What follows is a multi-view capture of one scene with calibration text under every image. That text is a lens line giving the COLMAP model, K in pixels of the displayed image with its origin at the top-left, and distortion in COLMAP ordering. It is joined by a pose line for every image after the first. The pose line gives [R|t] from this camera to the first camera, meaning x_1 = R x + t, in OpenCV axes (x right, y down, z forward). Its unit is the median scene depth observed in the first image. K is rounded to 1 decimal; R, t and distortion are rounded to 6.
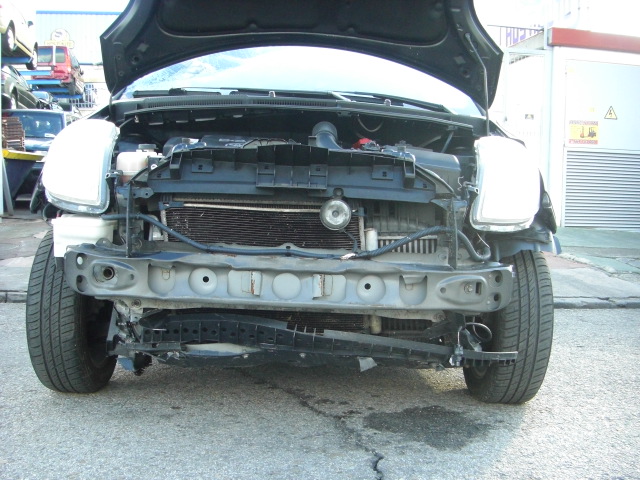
lens RADIAL K [[720.0, 0, 316.6], [0, 720.0, 290.4], [0, 0, 1]] dist [-0.178418, 0.114287]
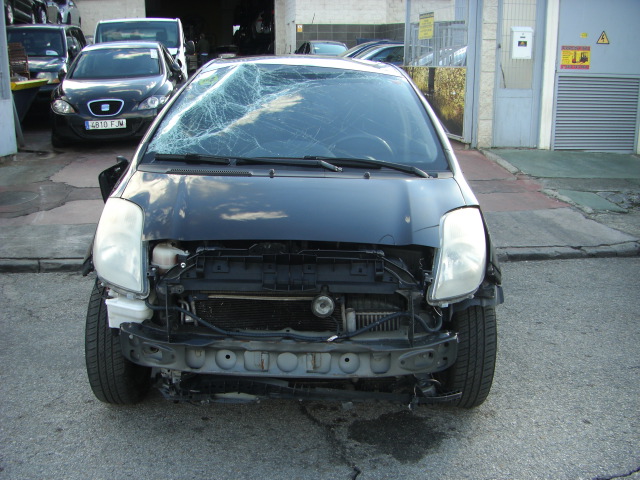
lens RADIAL K [[720.0, 0, 316.6], [0, 720.0, 290.4], [0, 0, 1]] dist [-0.178418, 0.114287]
pose [[0.999874, -0.014375, -0.006772, 0.022535], [0.015341, 0.984356, 0.175520, -0.342746], [0.004143, -0.175601, 0.984453, -0.286364]]
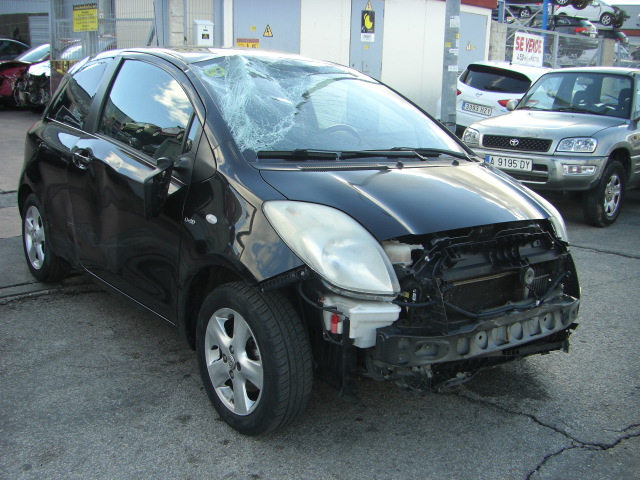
lens RADIAL K [[720.0, 0, 316.6], [0, 720.0, 290.4], [0, 0, 1]] dist [-0.178418, 0.114287]
pose [[0.791980, -0.176997, 0.584328, -1.128774], [0.061790, 0.975379, 0.211701, -0.394057], [-0.607412, -0.131557, 0.783418, 0.083916]]
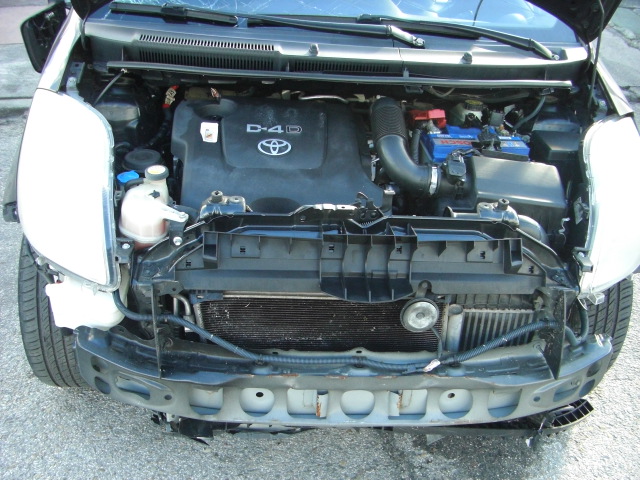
lens RADIAL K [[720.0, 0, 316.6], [0, 720.0, 290.4], [0, 0, 1]] dist [-0.178418, 0.114287]
pose [[0.998298, -0.012074, 0.057056, -0.123129], [-0.015715, 0.886455, 0.462549, -0.460602], [-0.056162, -0.462658, 0.884756, 0.295928]]
